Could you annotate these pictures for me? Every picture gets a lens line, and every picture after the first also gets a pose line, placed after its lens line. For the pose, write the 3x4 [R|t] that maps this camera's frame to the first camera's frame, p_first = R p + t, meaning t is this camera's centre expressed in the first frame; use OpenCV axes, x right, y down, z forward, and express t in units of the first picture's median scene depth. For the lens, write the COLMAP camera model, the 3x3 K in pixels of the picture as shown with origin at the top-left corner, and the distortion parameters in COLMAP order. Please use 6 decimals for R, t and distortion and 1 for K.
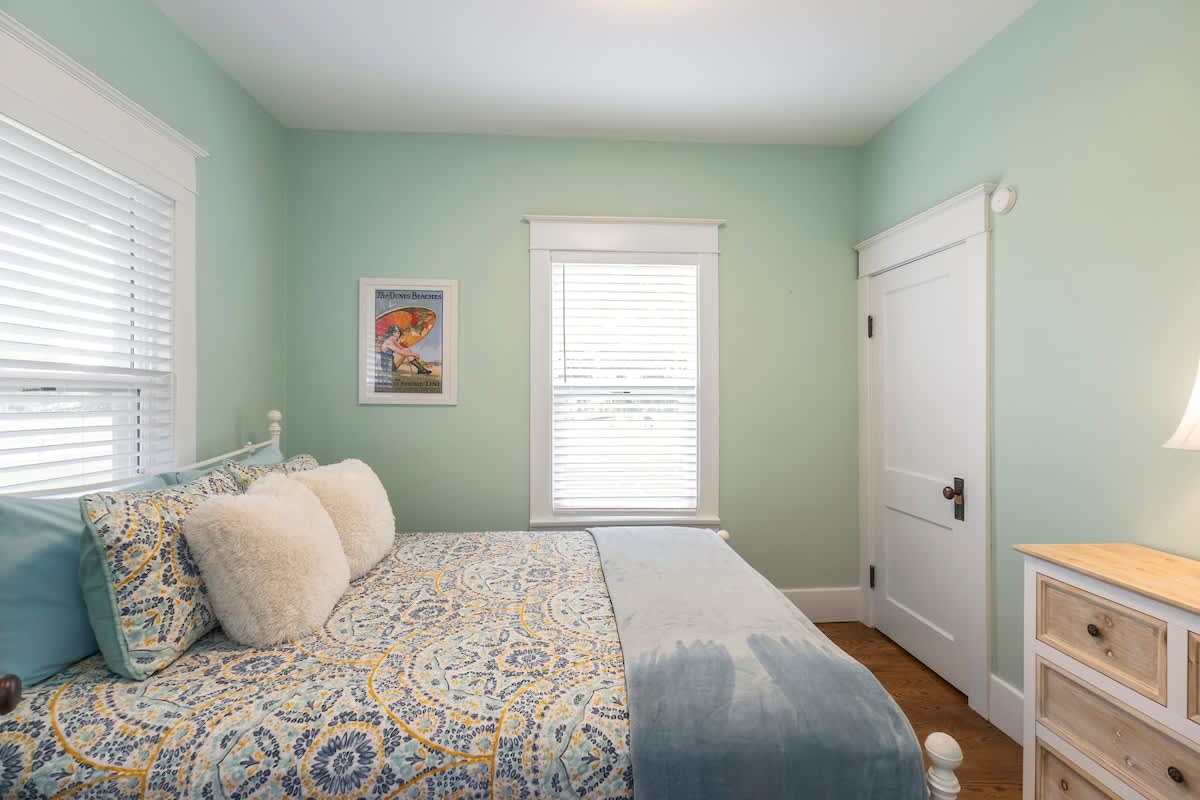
lens RADIAL K [[564.5, 0, 600.0], [0, 564.5, 400.0], [0, 0, 1]] dist [-0.000390, 0.000158]
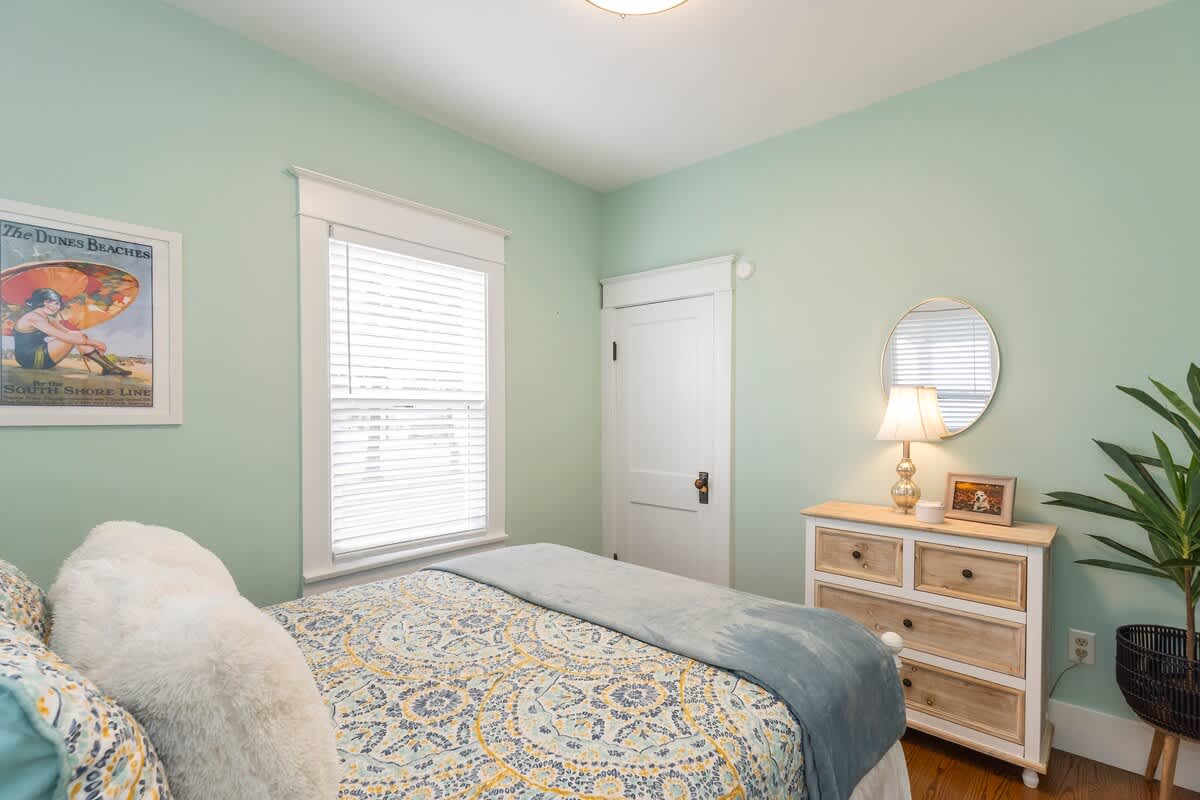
lens RADIAL K [[571.1, 0, 598.8], [0, 571.1, 426.4], [0, 0, 1]] dist [-0.000225, 0.000116]
pose [[0.699882, -0.021769, 0.713927, -0.412667], [0.007506, 0.999704, 0.023124, -0.001307], [-0.714219, -0.010825, 0.699838, 0.197628]]
